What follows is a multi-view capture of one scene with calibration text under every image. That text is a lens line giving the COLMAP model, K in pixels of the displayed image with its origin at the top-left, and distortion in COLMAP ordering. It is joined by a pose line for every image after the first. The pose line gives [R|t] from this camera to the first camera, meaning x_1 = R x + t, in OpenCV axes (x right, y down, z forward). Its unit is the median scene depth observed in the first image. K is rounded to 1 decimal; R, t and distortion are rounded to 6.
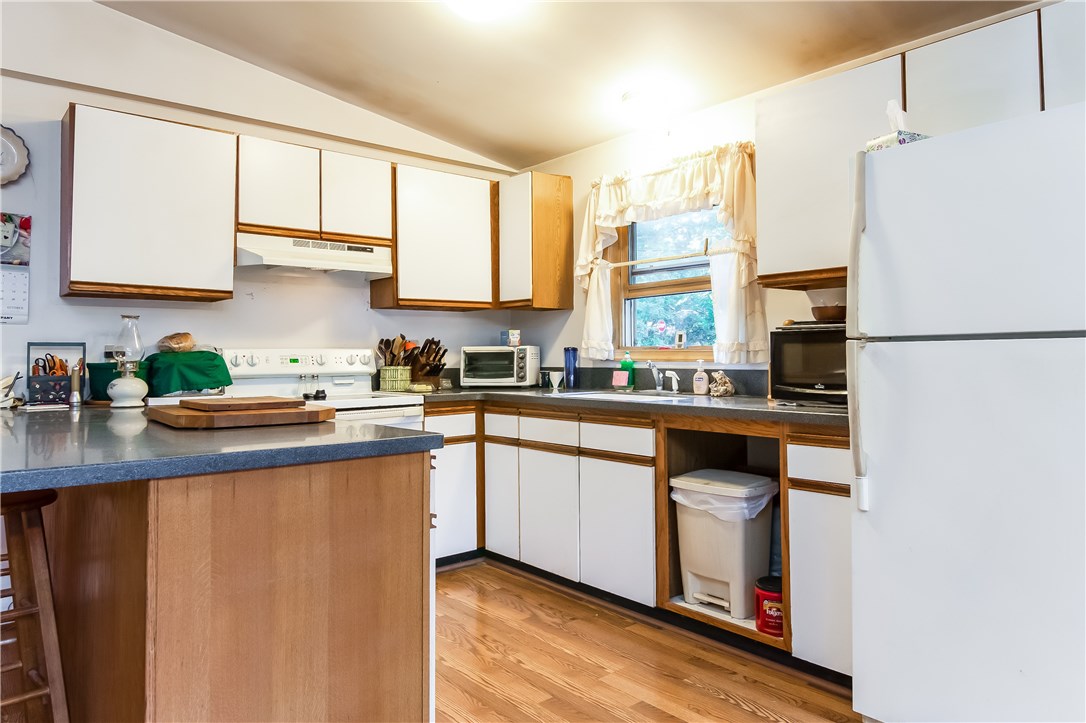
lens RADIAL K [[696.3, 0, 543.2], [0, 696.3, 331.9], [0, 0, 1]] dist [-0.001428, -0.003409]
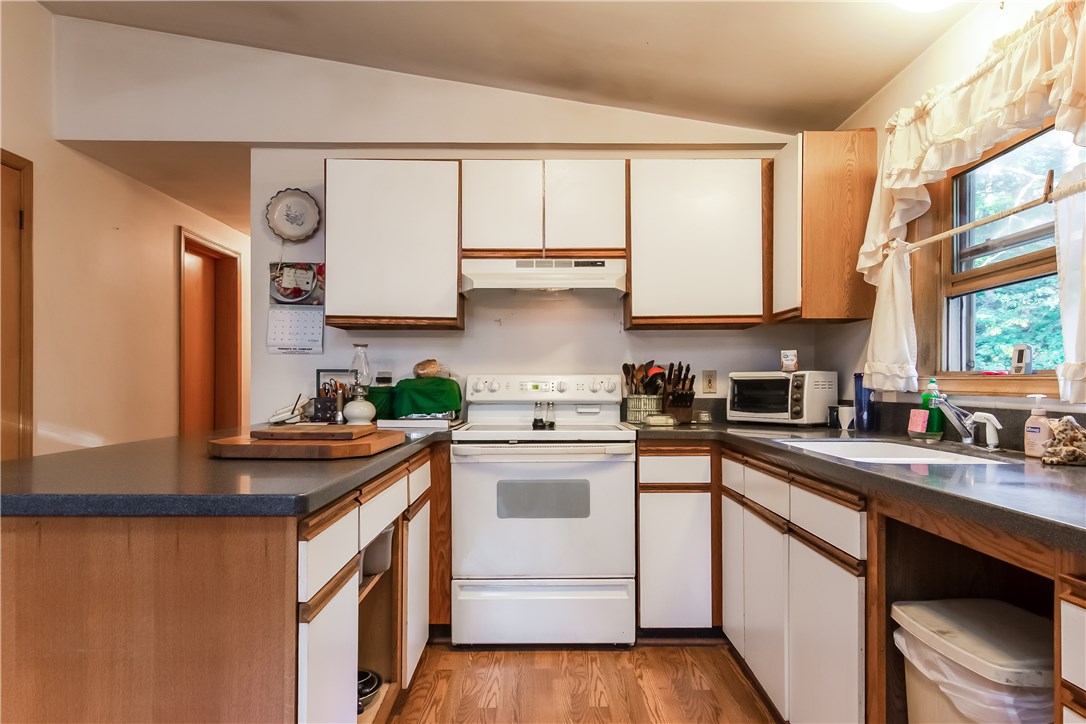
lens RADIAL K [[642.2, 0, 563.1], [0, 642.2, 381.9], [0, 0, 1]] dist [0.027883, -0.023271]
pose [[0.775368, 0.006857, -0.631473, 0.250436], [0.014503, 0.999484, 0.028660, 0.009646], [0.631344, -0.031380, 0.774868, 0.353267]]
